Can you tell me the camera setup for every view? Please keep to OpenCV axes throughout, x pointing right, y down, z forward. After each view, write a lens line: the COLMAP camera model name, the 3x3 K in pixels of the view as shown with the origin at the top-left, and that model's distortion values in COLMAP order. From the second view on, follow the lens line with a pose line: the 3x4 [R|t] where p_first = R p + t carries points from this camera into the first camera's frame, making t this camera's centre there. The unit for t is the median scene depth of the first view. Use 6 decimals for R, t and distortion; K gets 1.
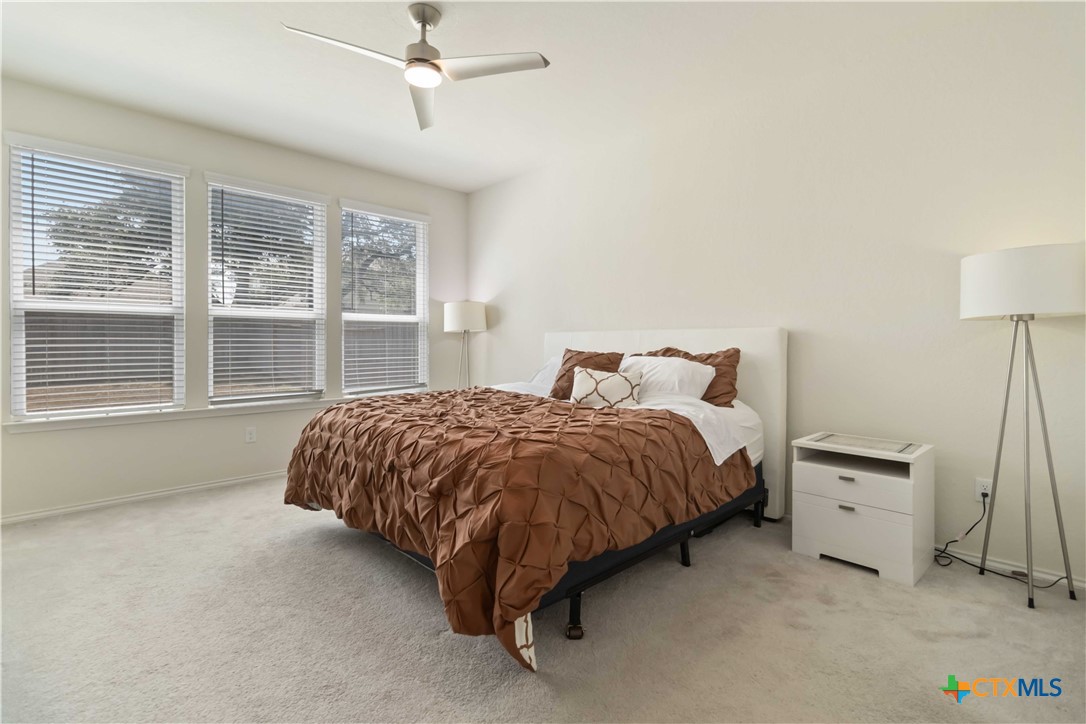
lens RADIAL K [[513.8, 0, 546.8], [0, 513.8, 345.3], [0, 0, 1]] dist [0.003746, 0.001129]
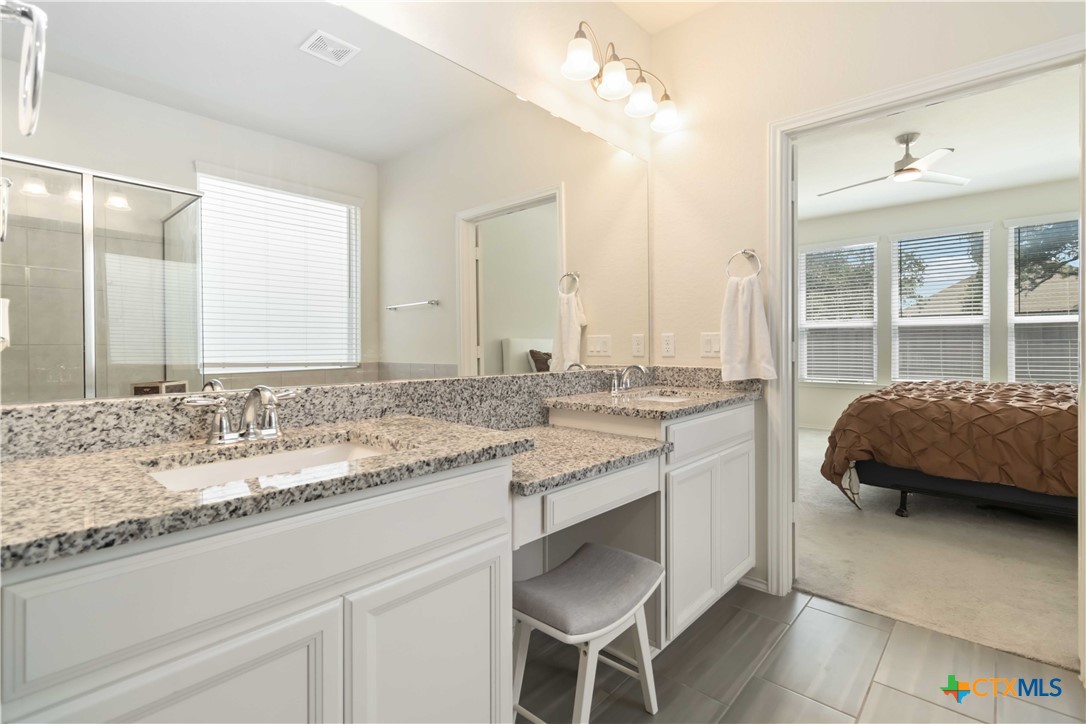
lens RADIAL K [[513.8, 0, 546.8], [0, 513.8, 345.3], [0, 0, 1]] dist [0.003746, 0.001129]
pose [[0.092478, -0.000657, -0.995715, 0.670434], [-0.000157, 1.000000, -0.000675, 0.001775], [0.995715, 0.000219, 0.092478, -0.141250]]
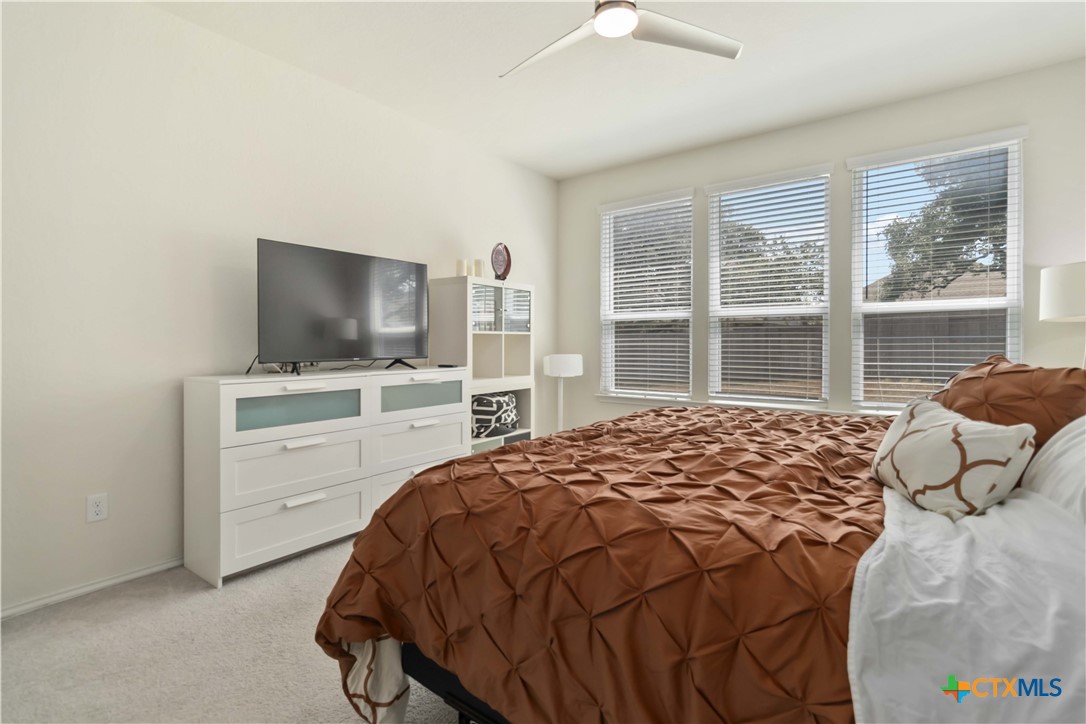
lens RADIAL K [[513.8, 0, 546.8], [0, 513.8, 345.3], [0, 0, 1]] dist [0.003746, 0.001129]
pose [[0.175725, 0.006297, -0.984419, 0.299877], [-0.002754, 0.999979, 0.005905, -0.003052], [0.984435, 0.001673, 0.175739, 0.404372]]
